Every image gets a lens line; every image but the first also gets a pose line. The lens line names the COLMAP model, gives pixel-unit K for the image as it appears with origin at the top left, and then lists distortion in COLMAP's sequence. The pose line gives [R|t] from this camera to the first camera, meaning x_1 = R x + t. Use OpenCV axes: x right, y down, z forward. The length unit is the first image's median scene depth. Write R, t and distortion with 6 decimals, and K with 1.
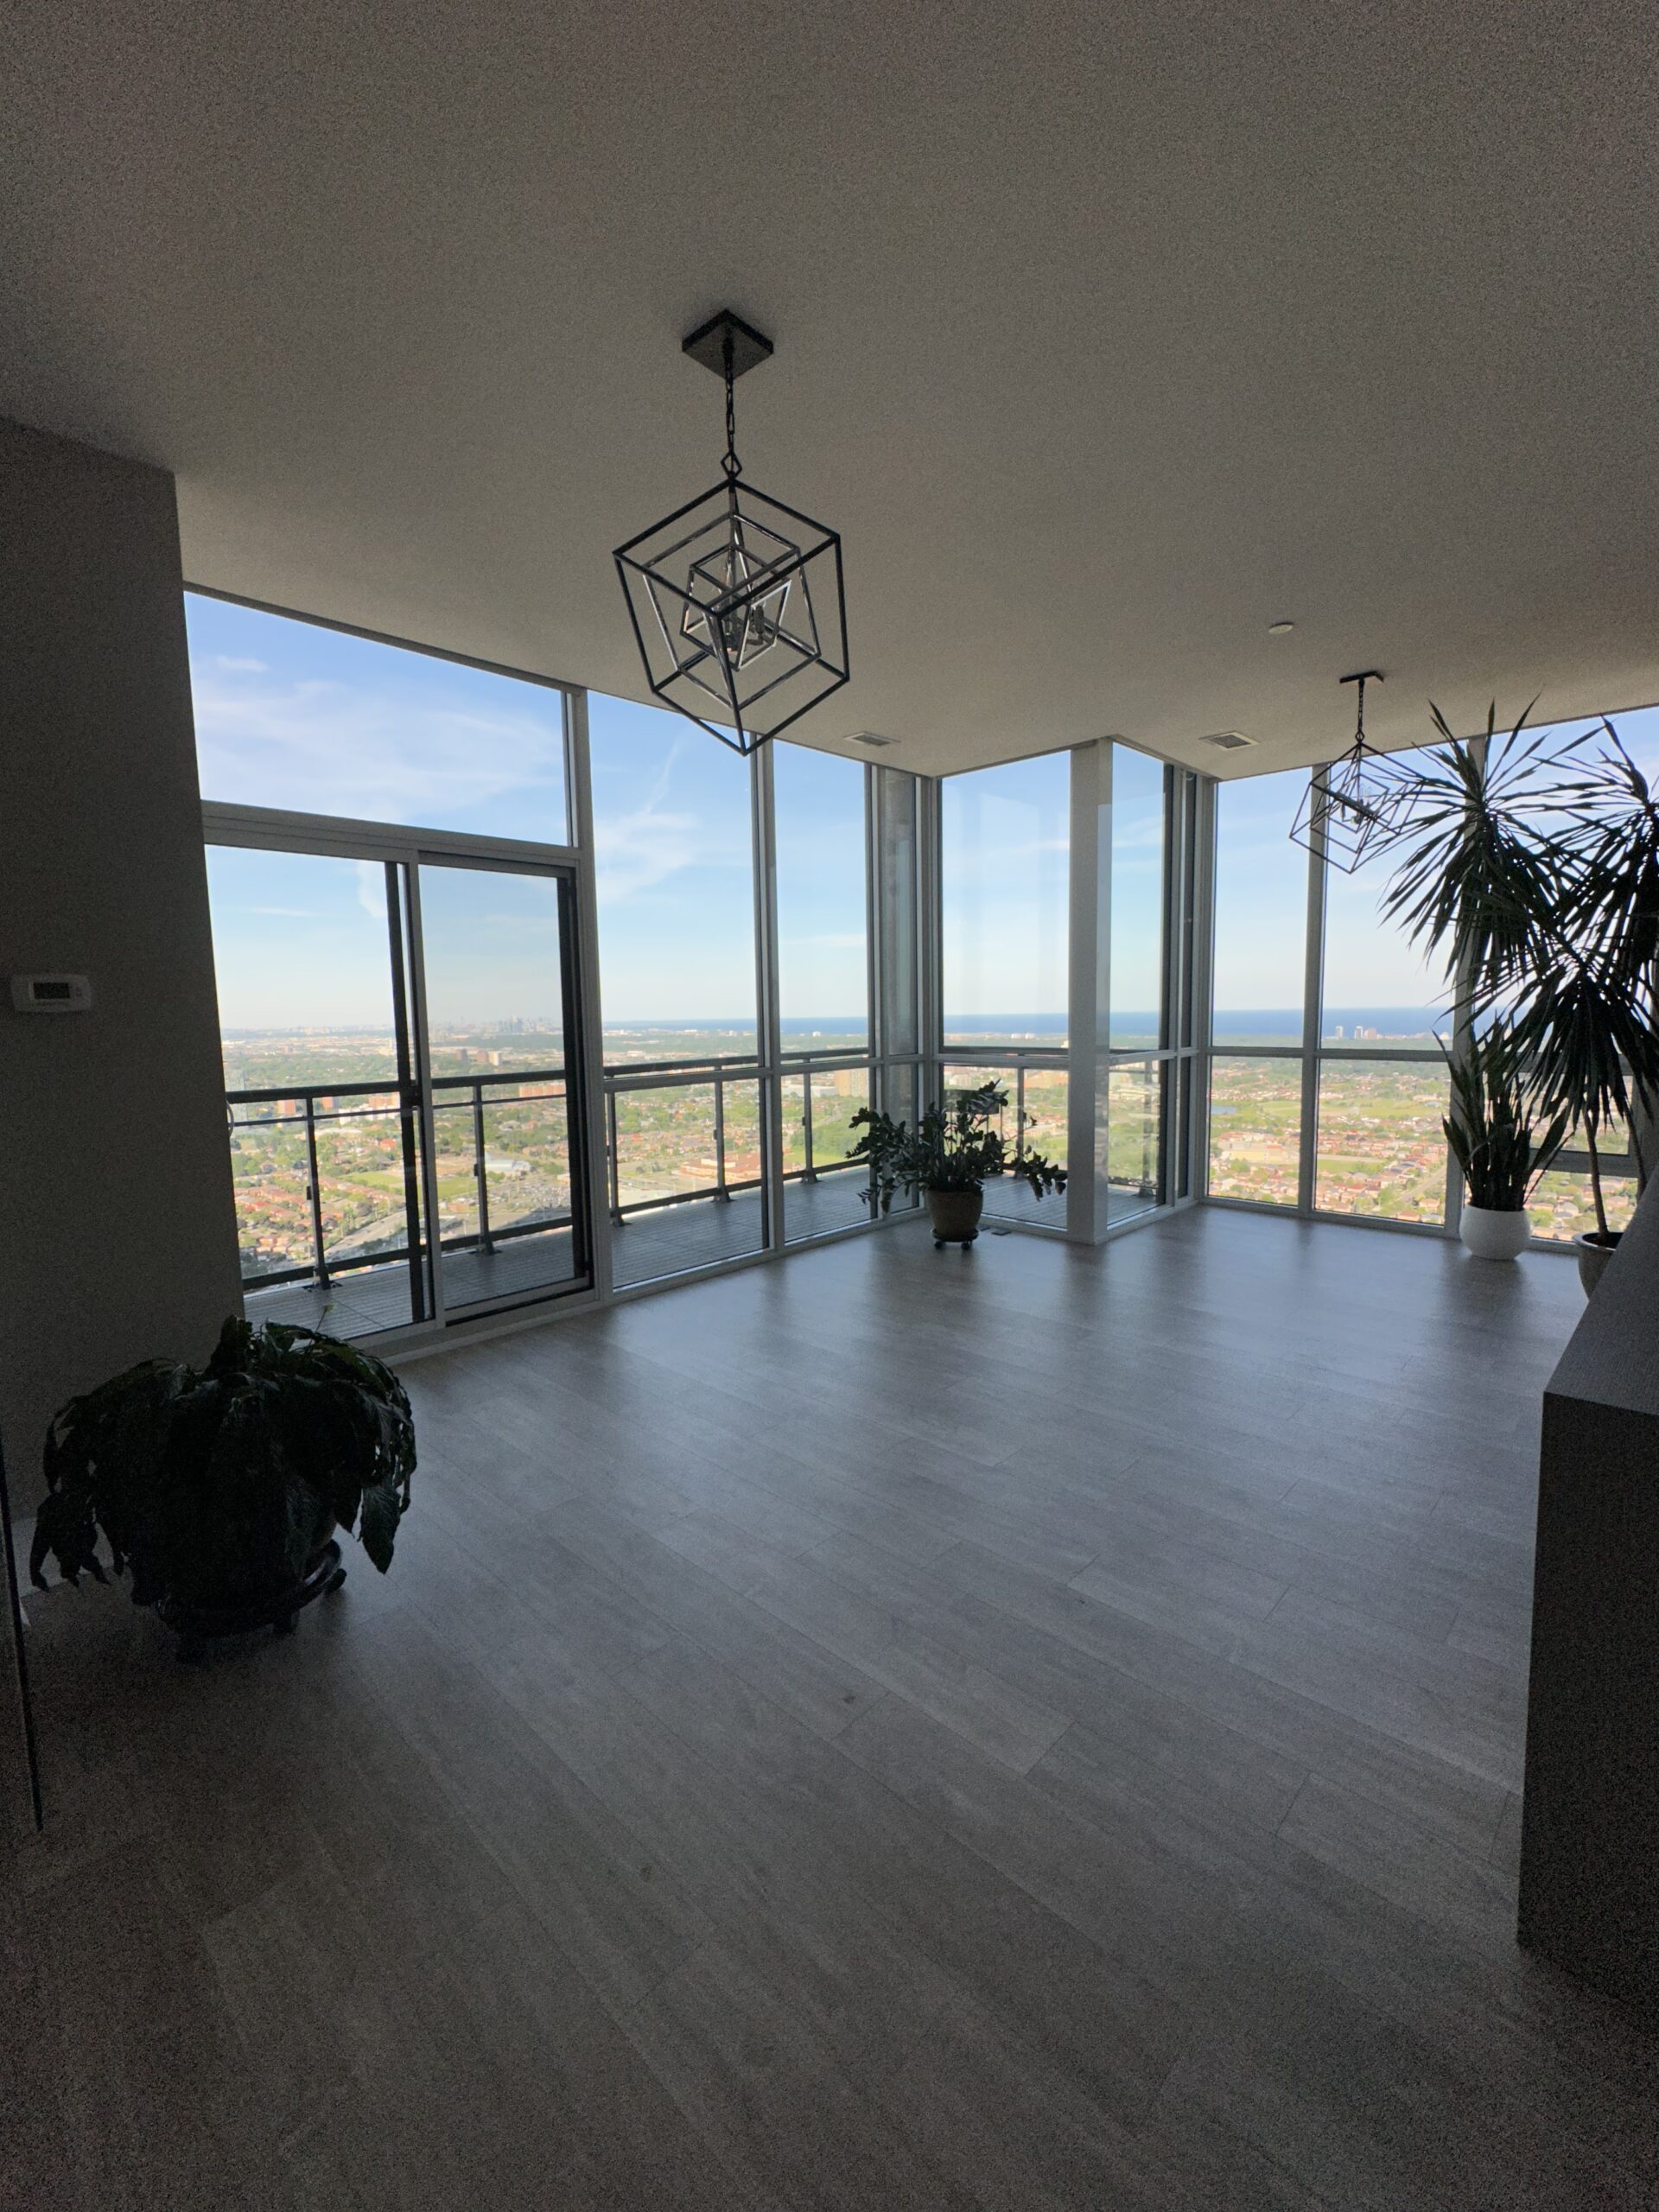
lens RADIAL K [[920.8, 0, 821.5], [0, 920.8, 1101.9], [0, 0, 1]] dist [-0.000327, 0.000229]
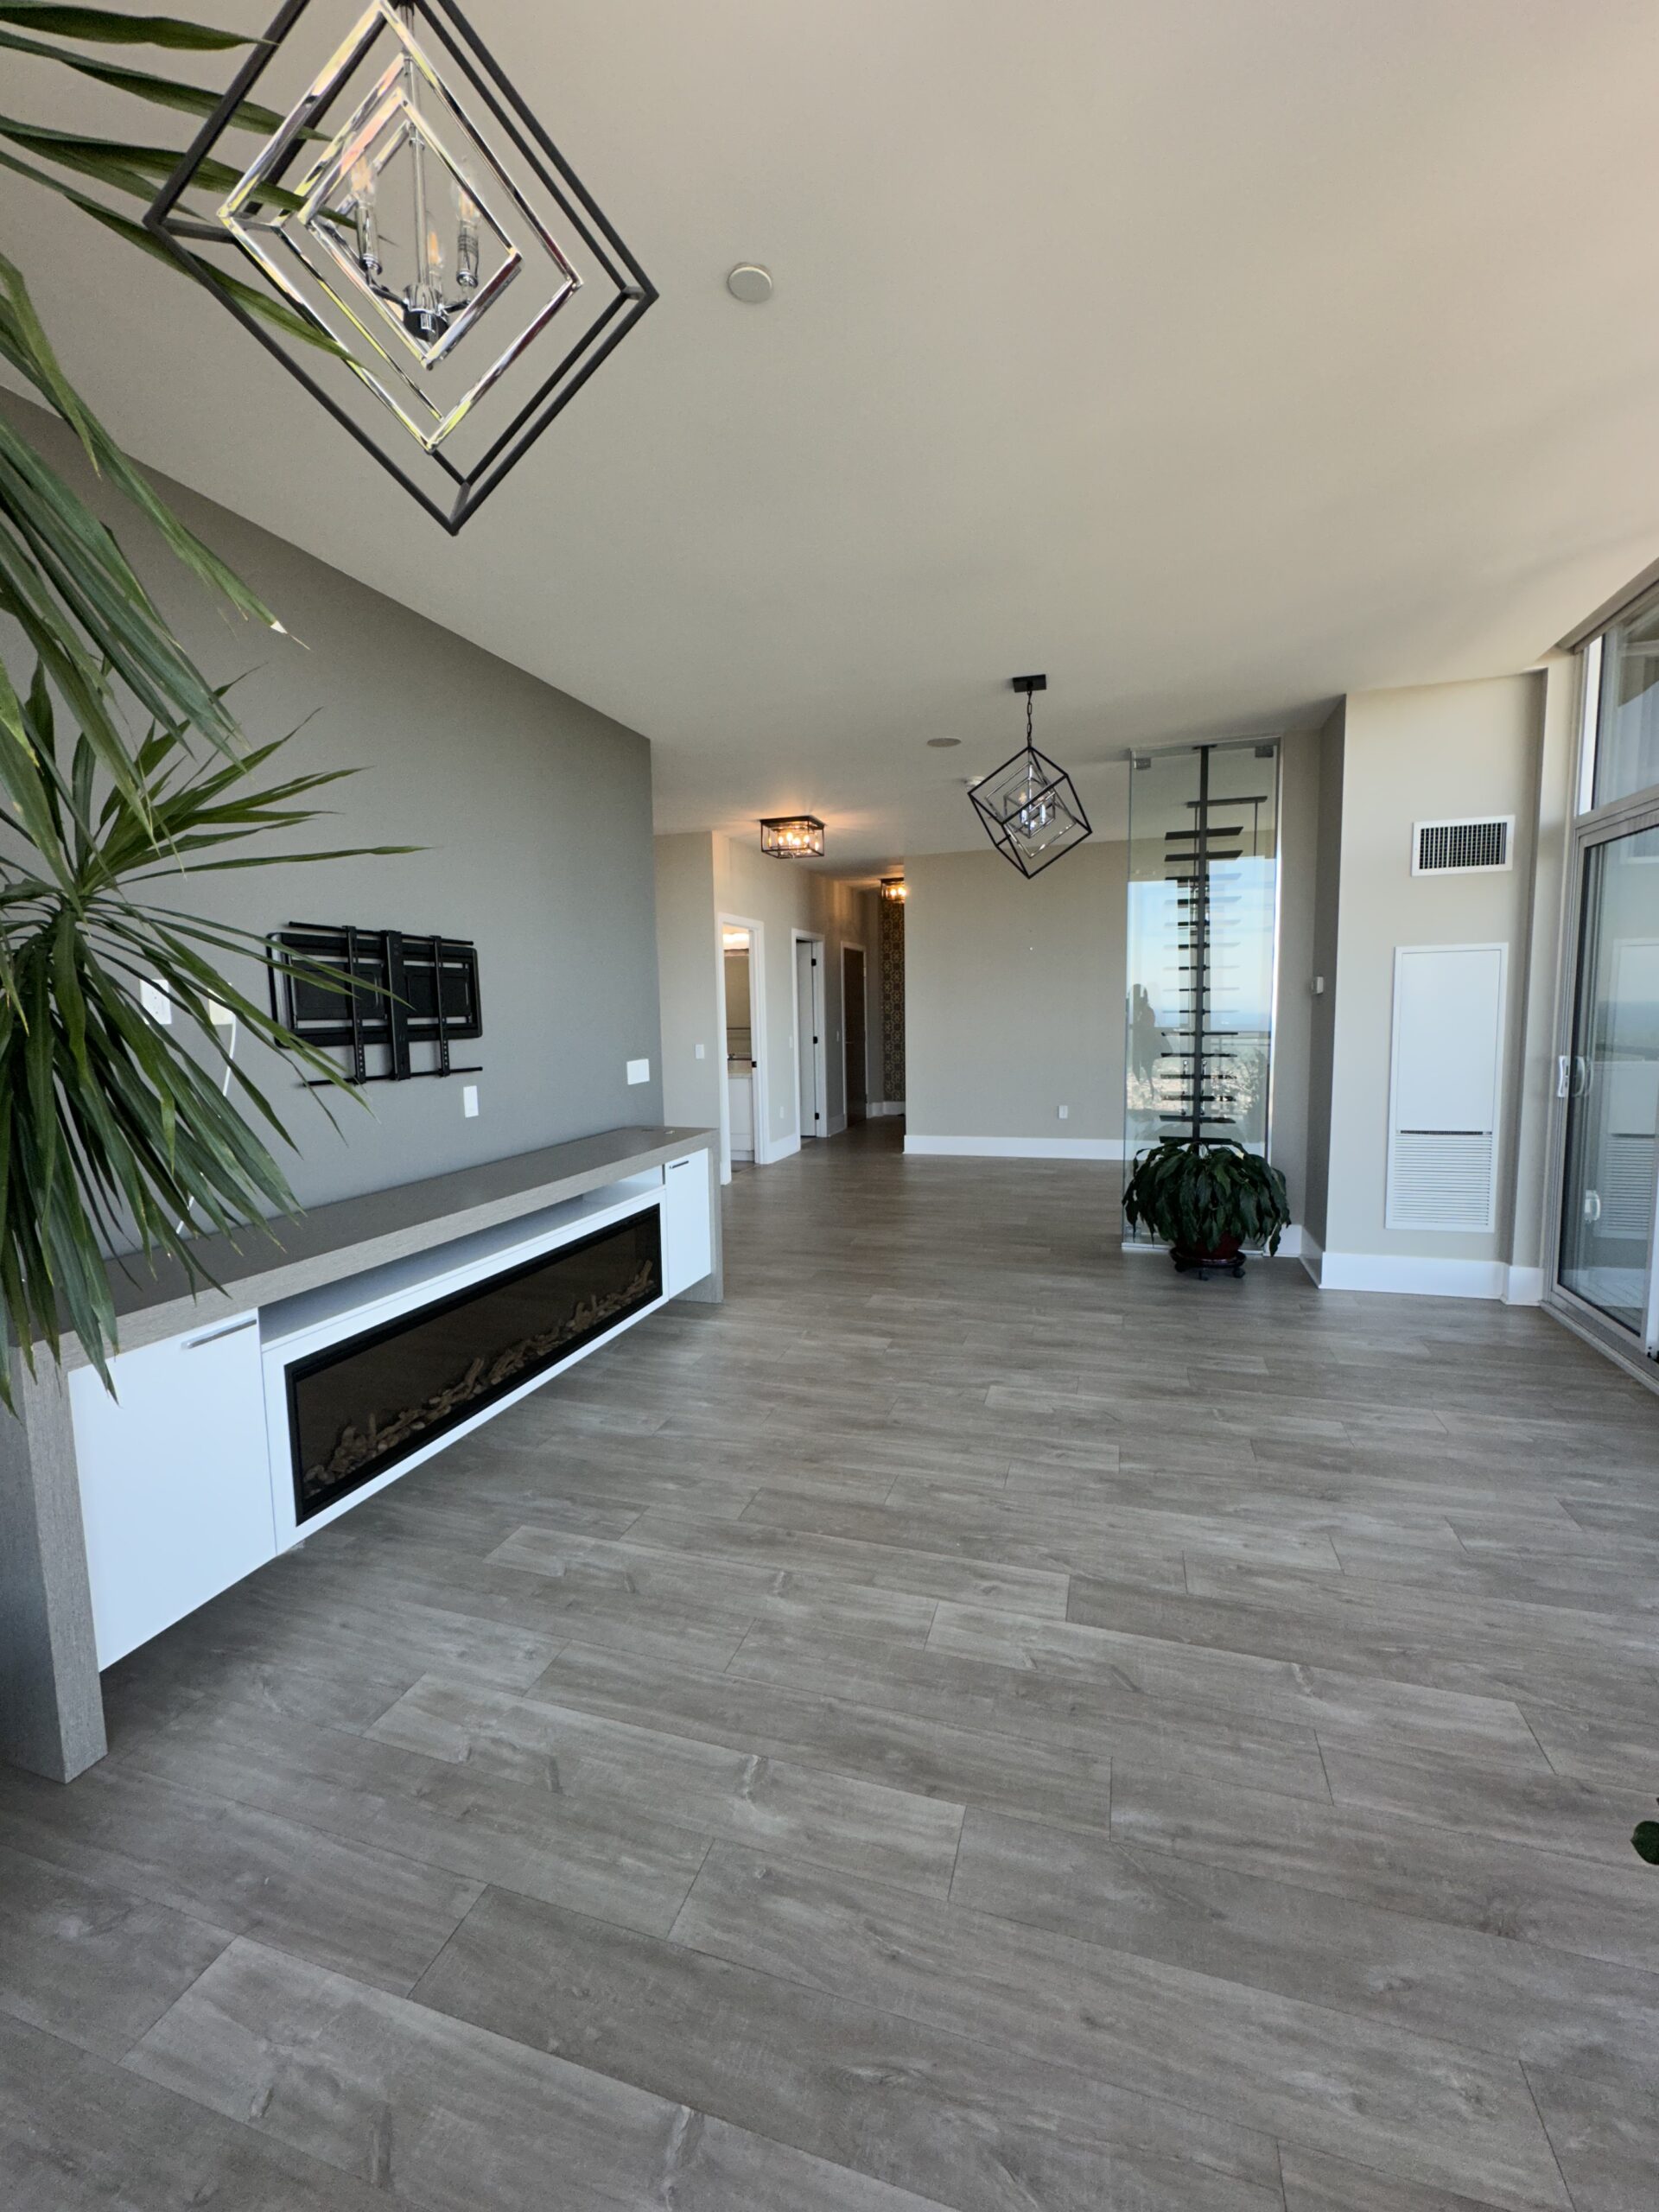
lens RADIAL K [[928.0, 0, 824.5], [0, 928.0, 1080.6], [0, 0, 1]] dist [0.000623, 0.000086]
pose [[-0.892969, 0.072456, -0.444249, 0.476673], [-0.005247, 0.985216, 0.171234, -0.111976], [0.450088, 0.155238, -0.879387, 1.018289]]
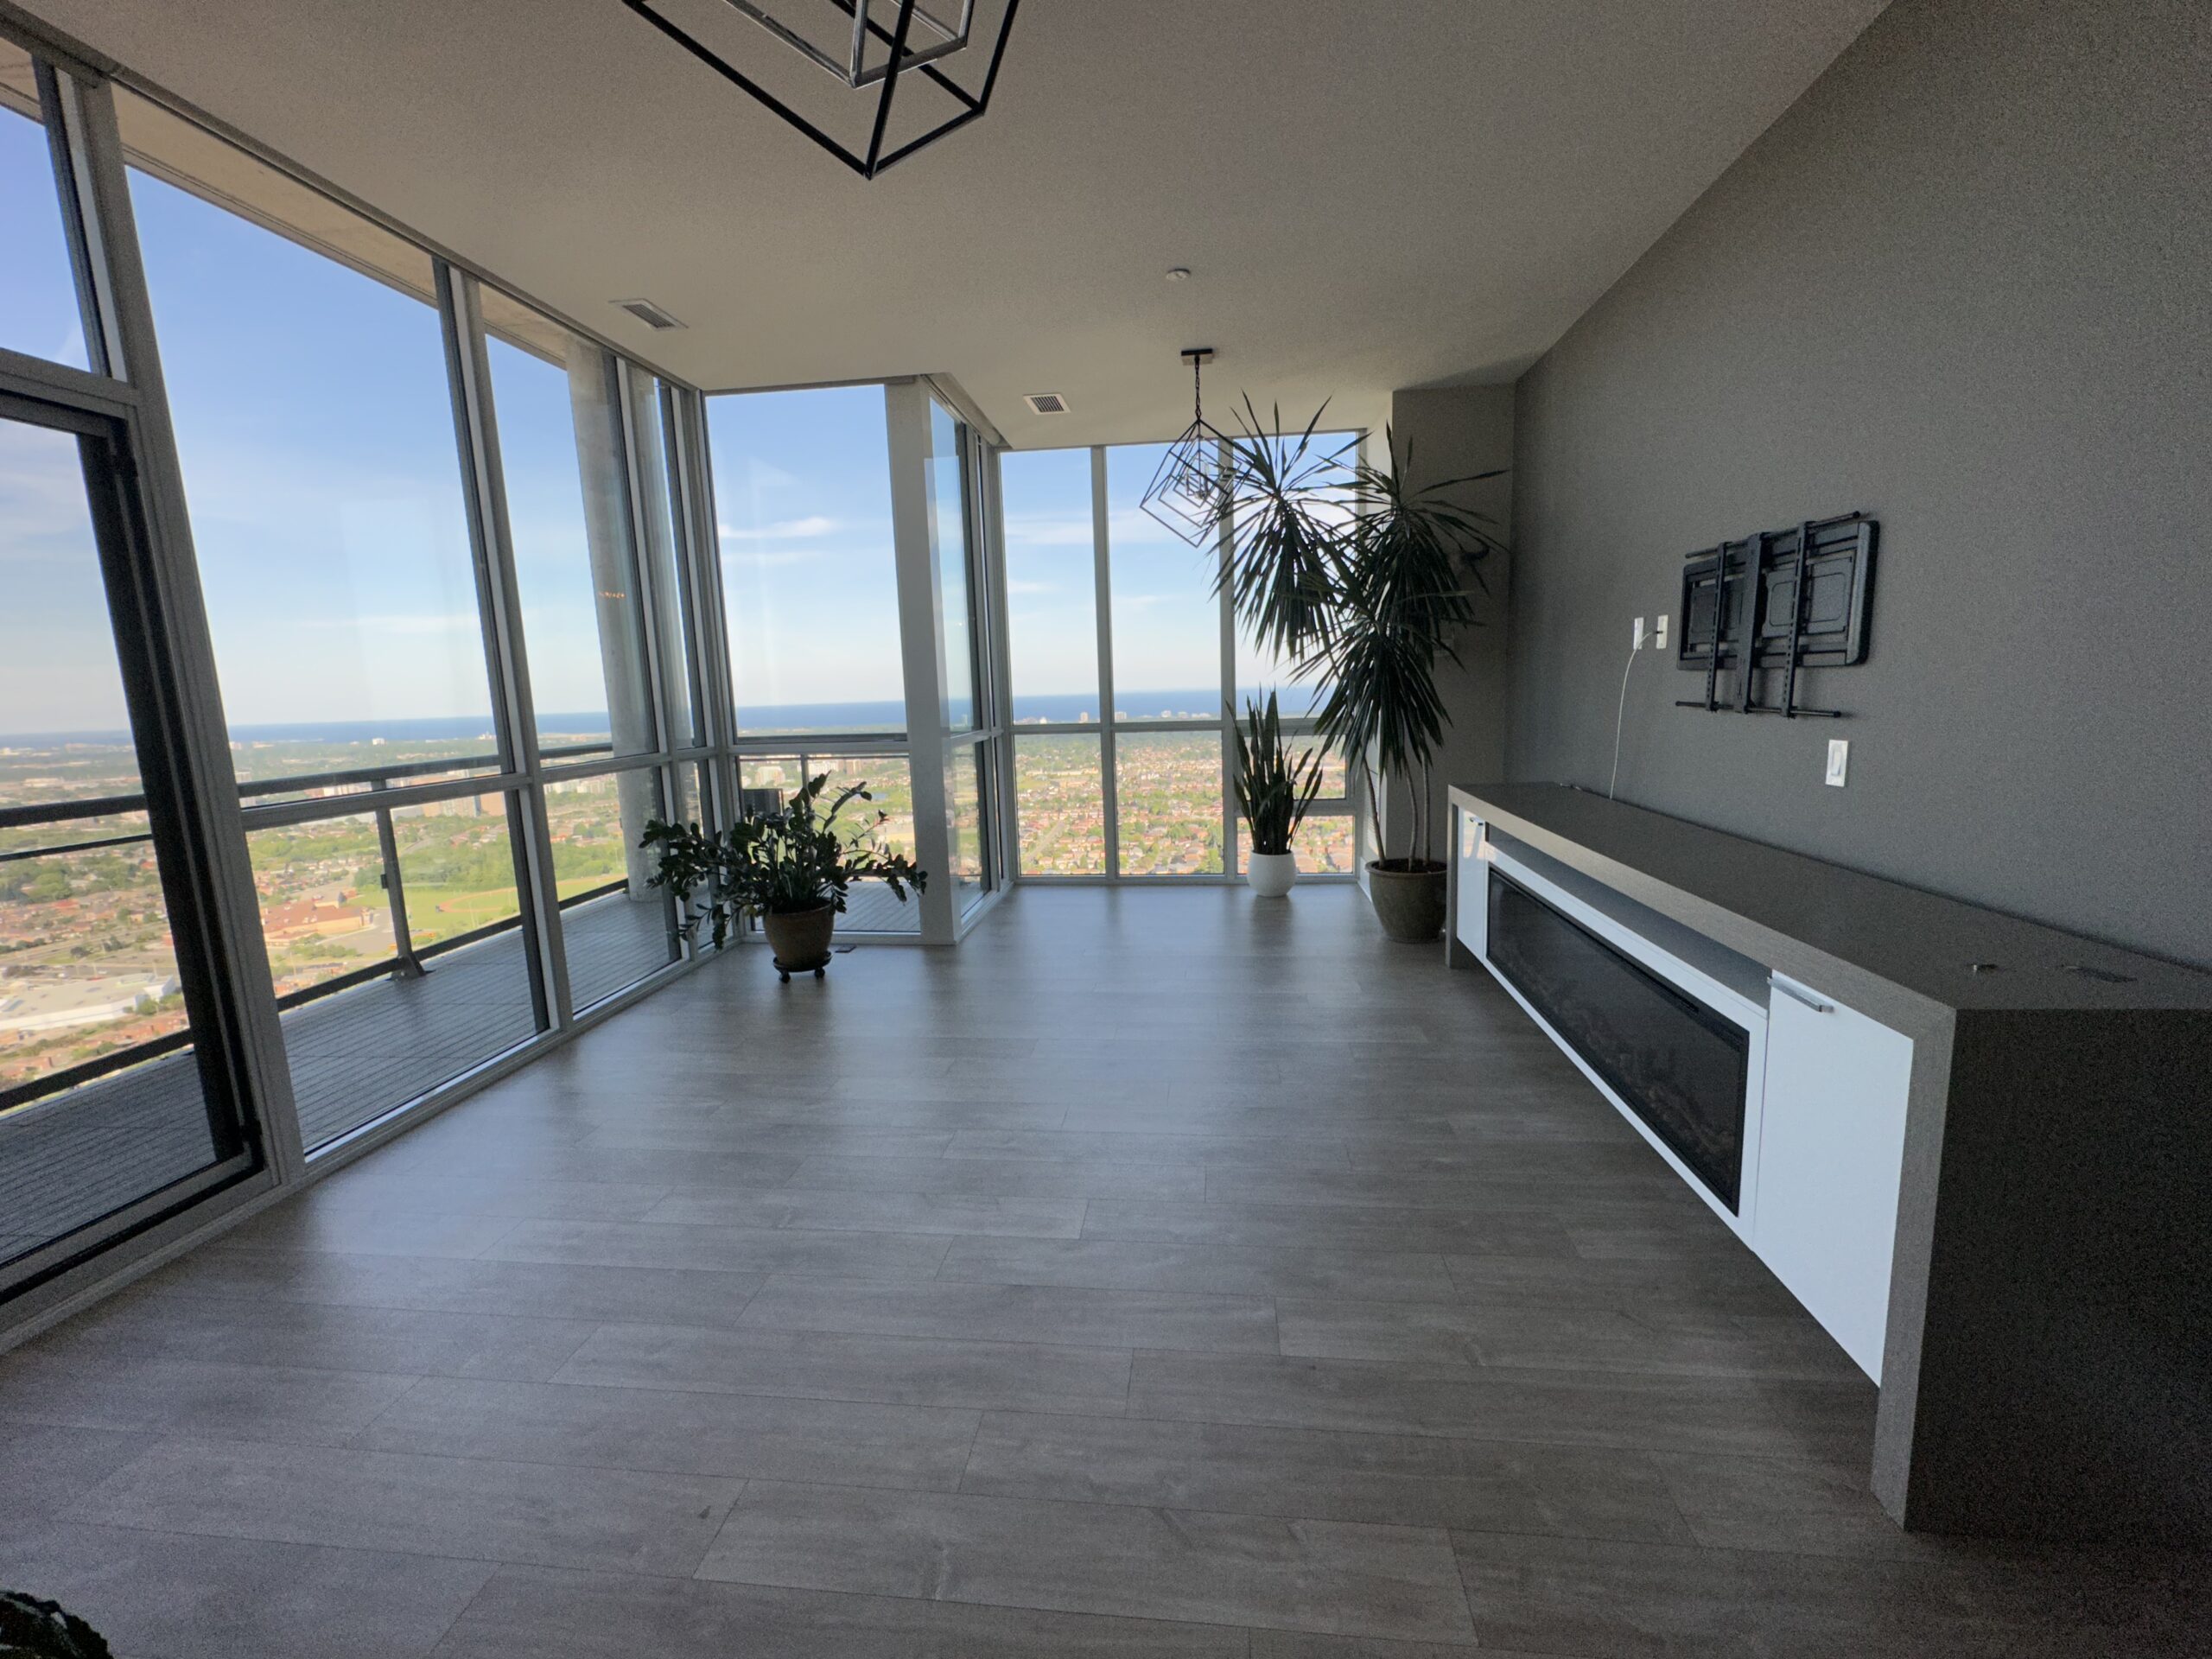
lens RADIAL K [[928.0, 0, 1098.7], [0, 928.0, 831.8], [0, 0, 1]] dist [0.000623, 0.000086]
pose [[0.795278, -0.101738, 0.597647, -0.132936], [0.078419, 0.994800, 0.064996, -0.005182], [-0.601151, -0.004823, 0.799121, 0.181115]]
